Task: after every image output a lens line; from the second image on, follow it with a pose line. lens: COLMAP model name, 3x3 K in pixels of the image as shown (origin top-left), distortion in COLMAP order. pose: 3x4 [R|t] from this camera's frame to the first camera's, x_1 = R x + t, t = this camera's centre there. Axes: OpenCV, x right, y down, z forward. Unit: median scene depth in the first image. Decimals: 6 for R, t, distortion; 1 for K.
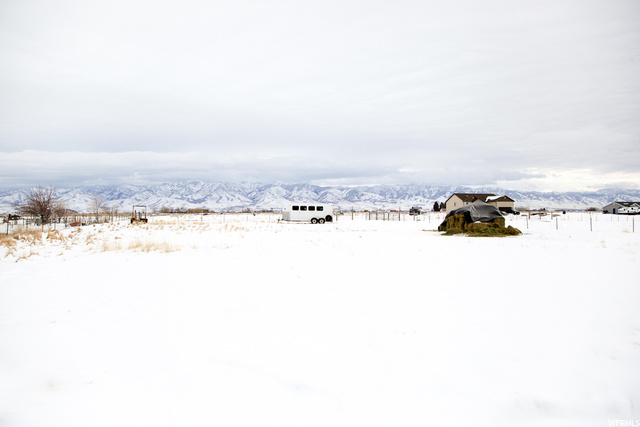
lens RADIAL K [[448.3, 0, 320.0], [0, 448.3, 213.5], [0, 0, 1]] dist [-0.113894, 0.066999]
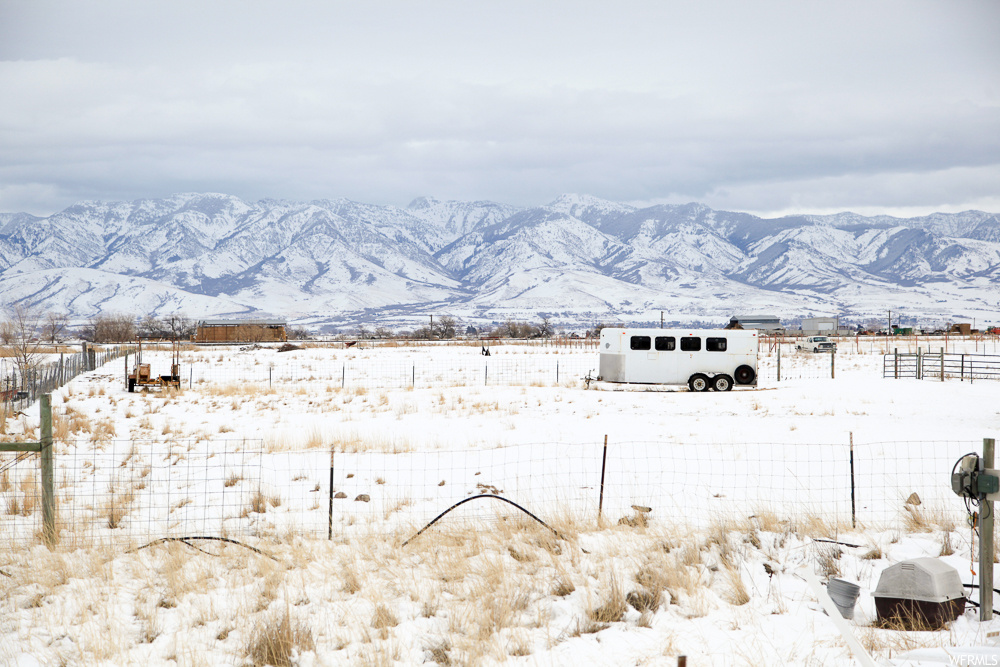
lens RADIAL K [[2298.1, 0, 500.0], [0, 2298.1, 333.5], [0, 0, 1]] dist [0.496551, 0.029279]
pose [[0.992827, -0.001476, -0.119548, 0.044219], [0.001940, 0.999991, 0.003761, -0.025962], [0.119542, -0.003966, 0.992821, -0.674085]]
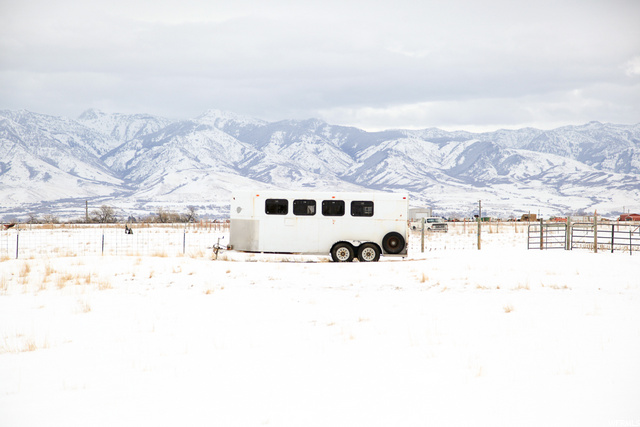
lens RADIAL K [[1589.4, 0, 320.0], [0, 1589.4, 213.5], [0, 0, 1]] dist [0.564053, -0.173126]
pose [[0.999638, 0.002078, -0.026808, -0.000196], [-0.002294, 0.999965, -0.008049, 0.000176], [0.026790, 0.008108, 0.999608, -0.002183]]
